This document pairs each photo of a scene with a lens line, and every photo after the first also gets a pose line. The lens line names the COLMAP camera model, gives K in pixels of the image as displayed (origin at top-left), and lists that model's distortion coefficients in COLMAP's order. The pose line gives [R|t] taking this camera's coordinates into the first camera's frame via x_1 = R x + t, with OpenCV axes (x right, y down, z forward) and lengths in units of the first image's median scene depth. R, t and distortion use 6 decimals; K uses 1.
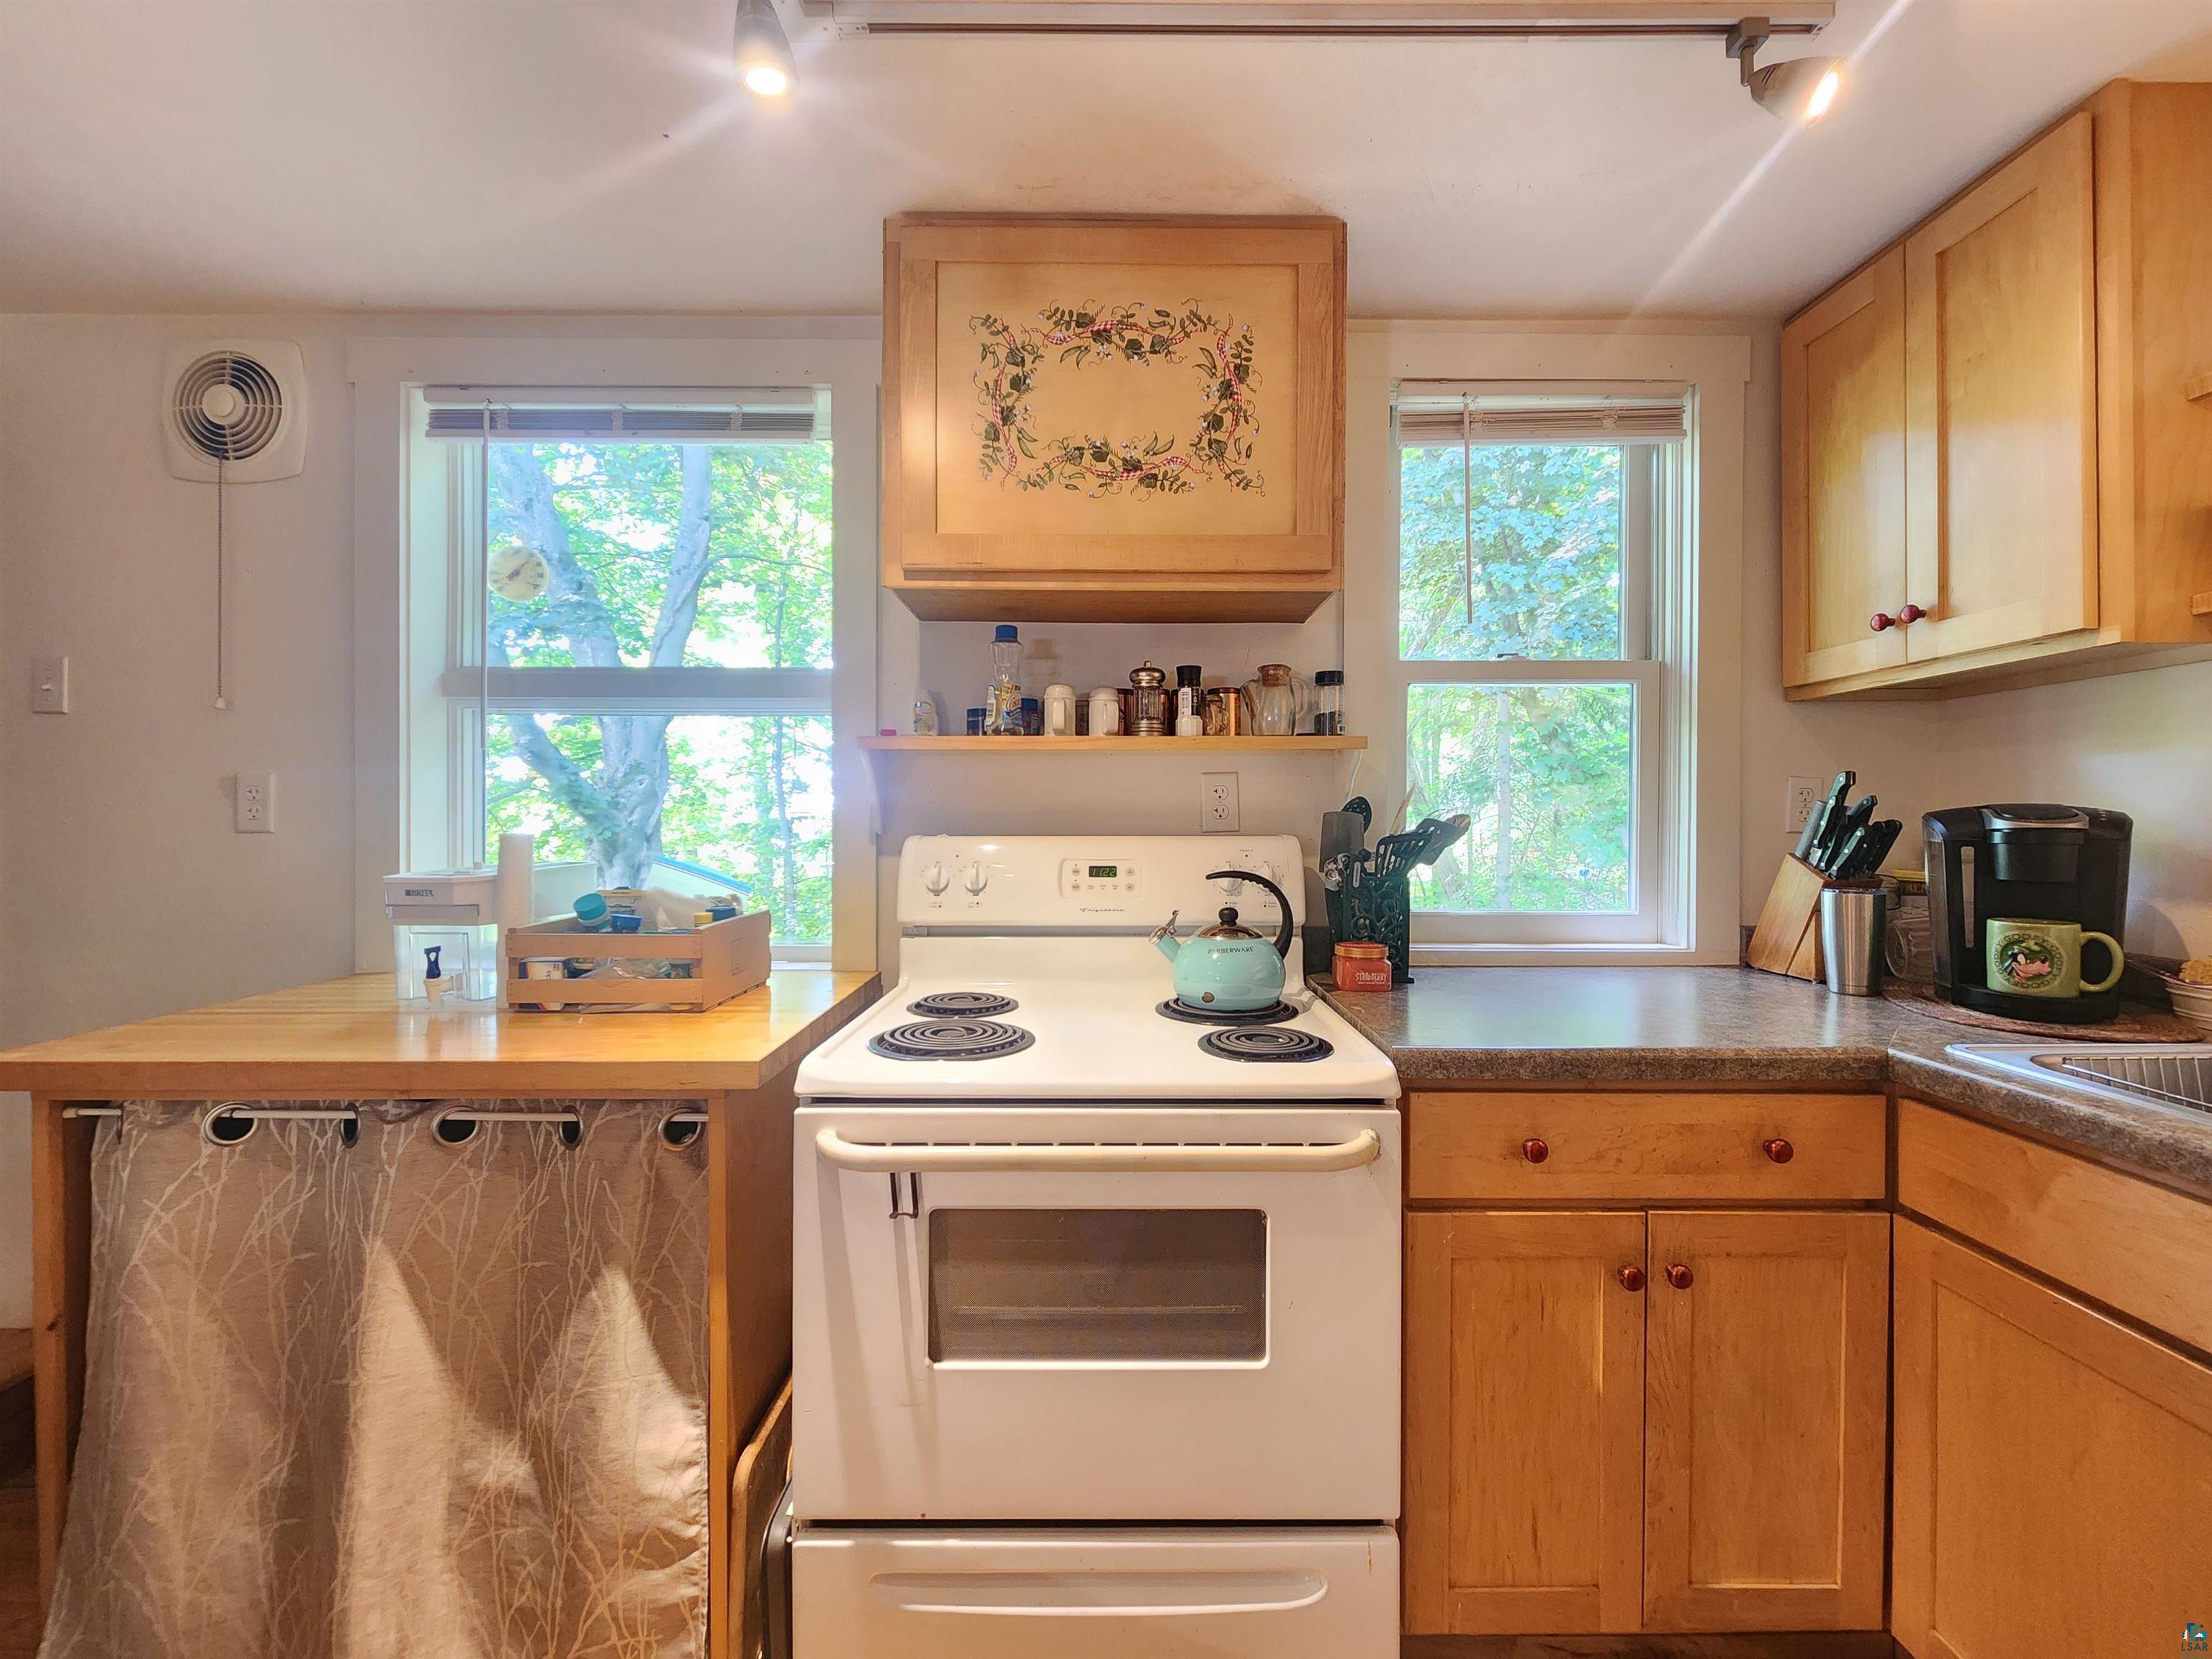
lens RADIAL K [[904.4, 0, 1117.2], [0, 904.4, 815.7], [0, 0, 1]] dist [-0.000059, -0.000599]
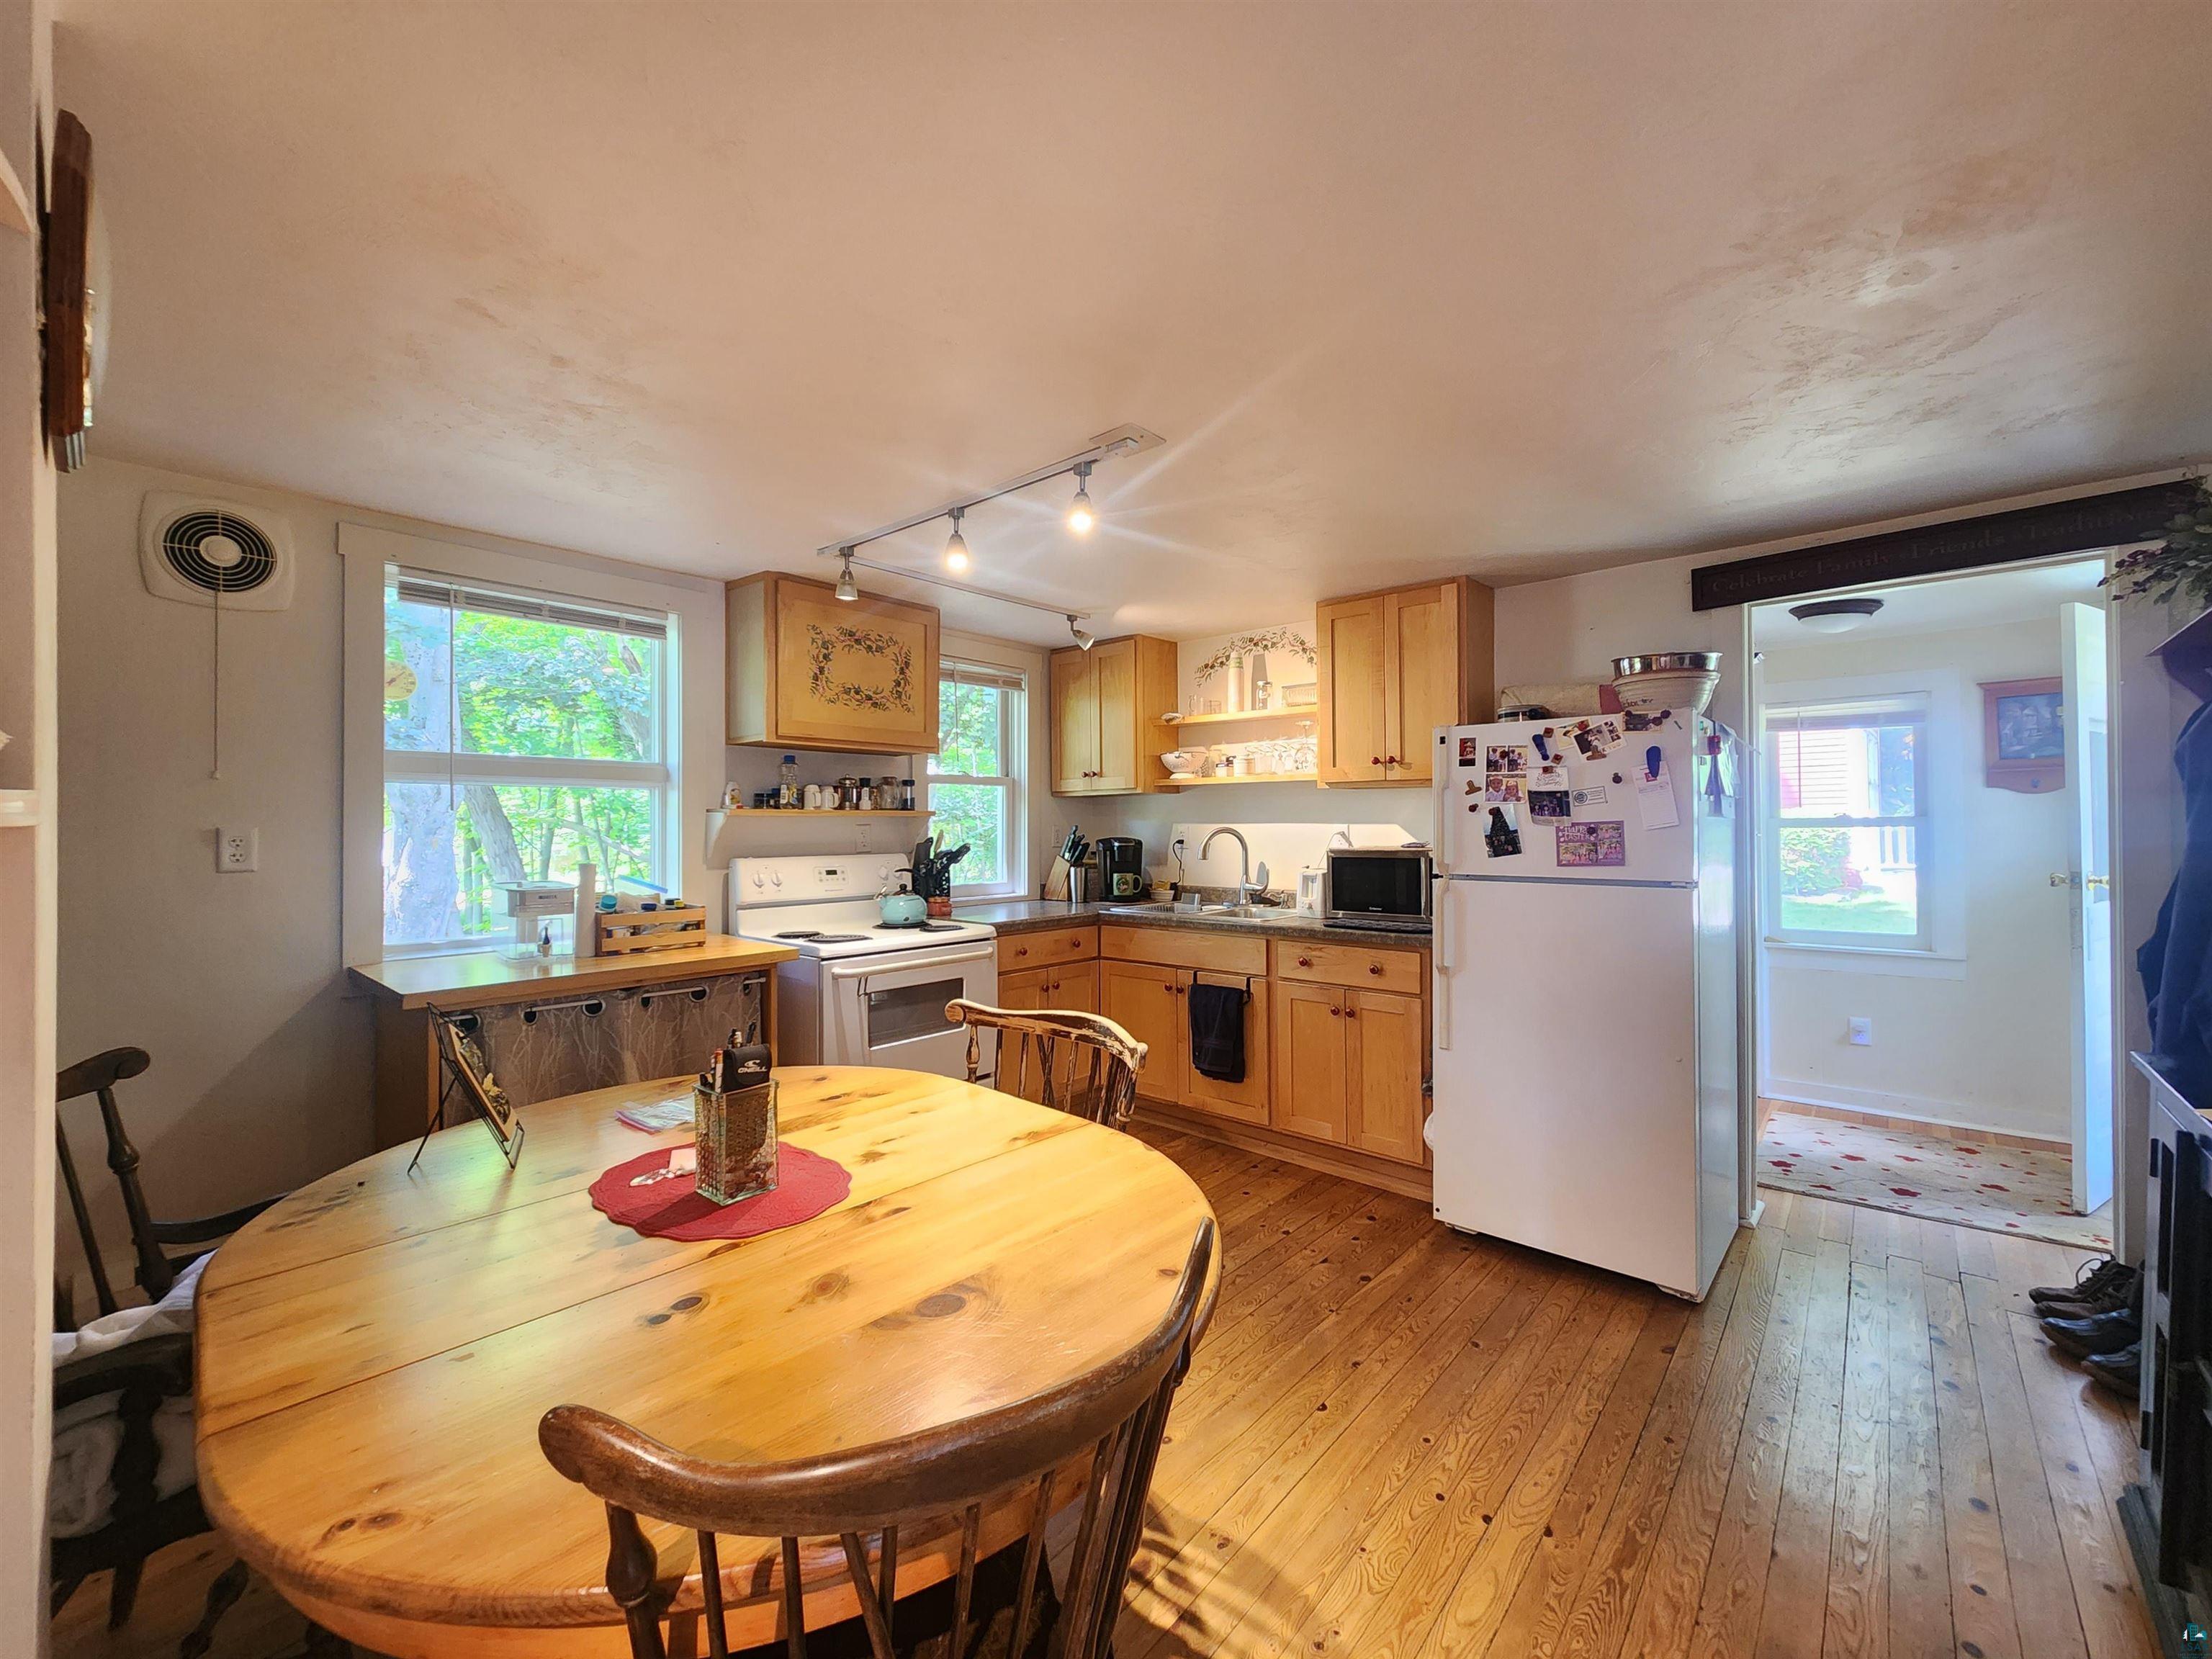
lens RADIAL K [[904.4, 0, 1117.2], [0, 904.4, 815.7], [0, 0, 1]] dist [-0.000059, -0.000599]
pose [[0.656989, 0.004930, 0.753884, -1.245387], [0.005513, 0.999920, -0.011343, -0.046829], [-0.753880, 0.011609, 0.656910, -0.964677]]
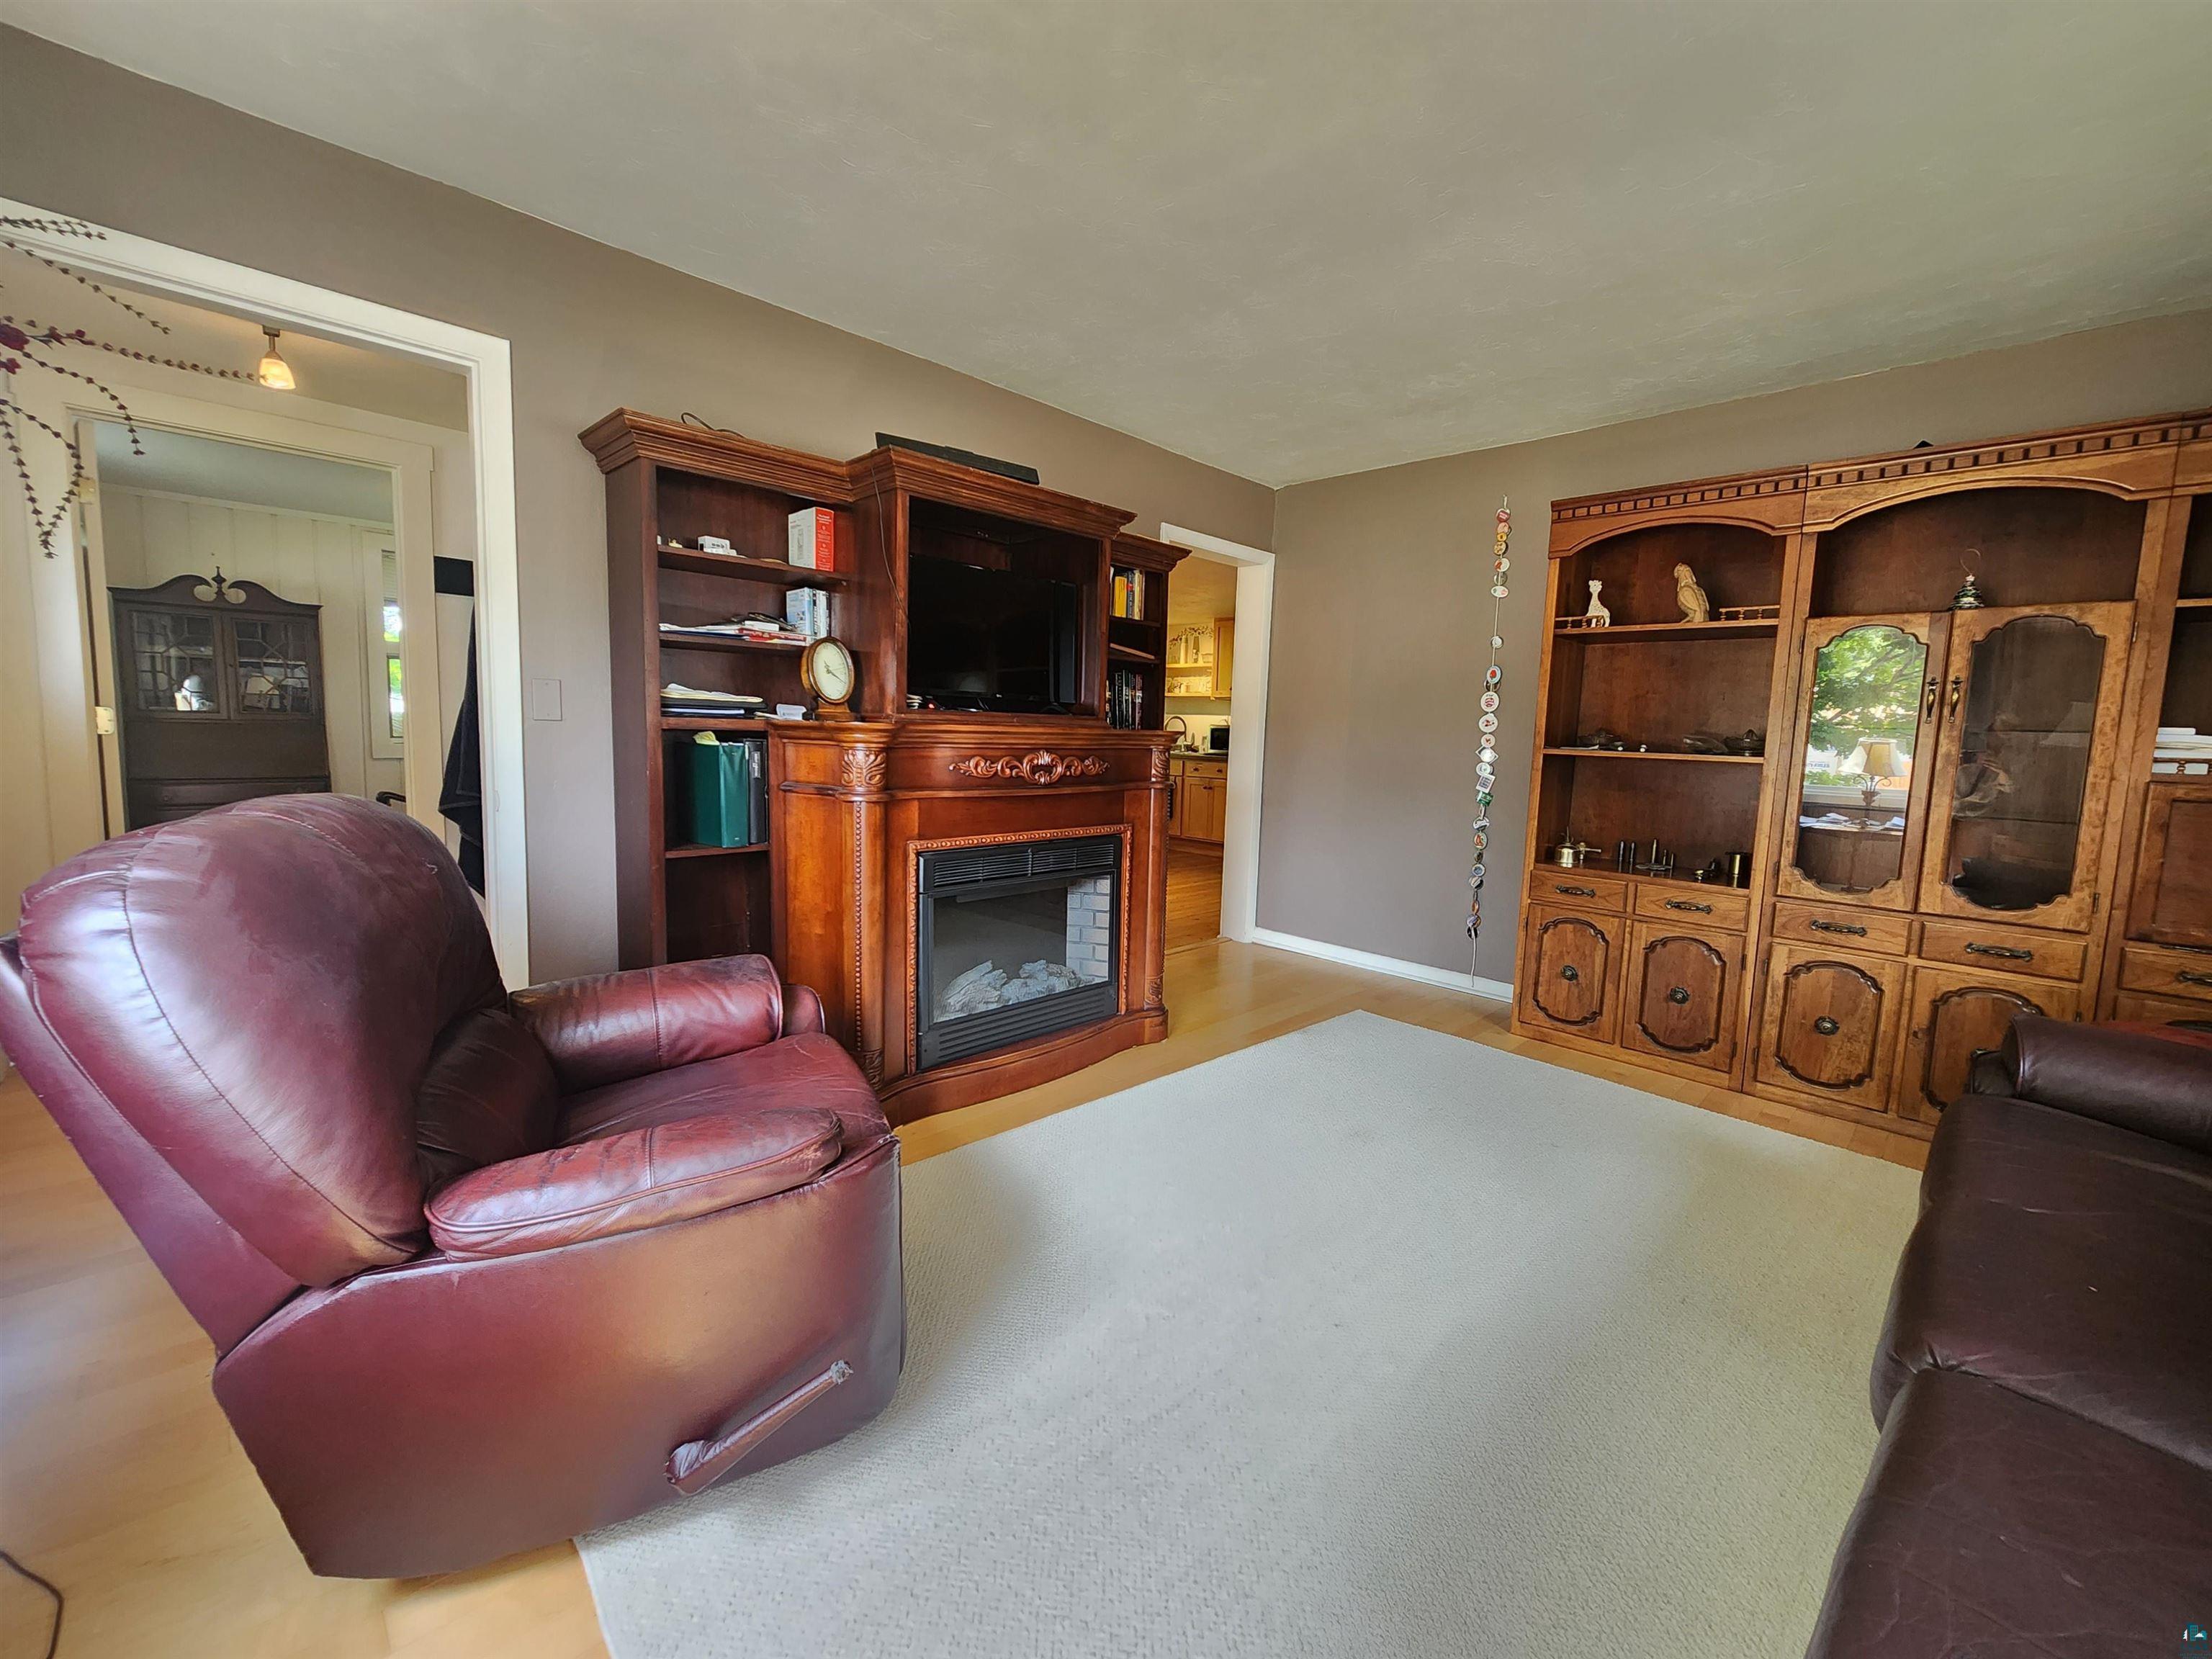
lens RADIAL K [[902.8, 0, 1113.9], [0, 902.8, 821.1], [0, 0, 1]] dist [-0.000682, -0.000078]
pose [[0.706353, -0.045536, 0.706394, -3.437932], [-0.033890, 0.994609, 0.098003, 0.073255], [-0.707048, -0.093165, 0.701002, -3.282259]]
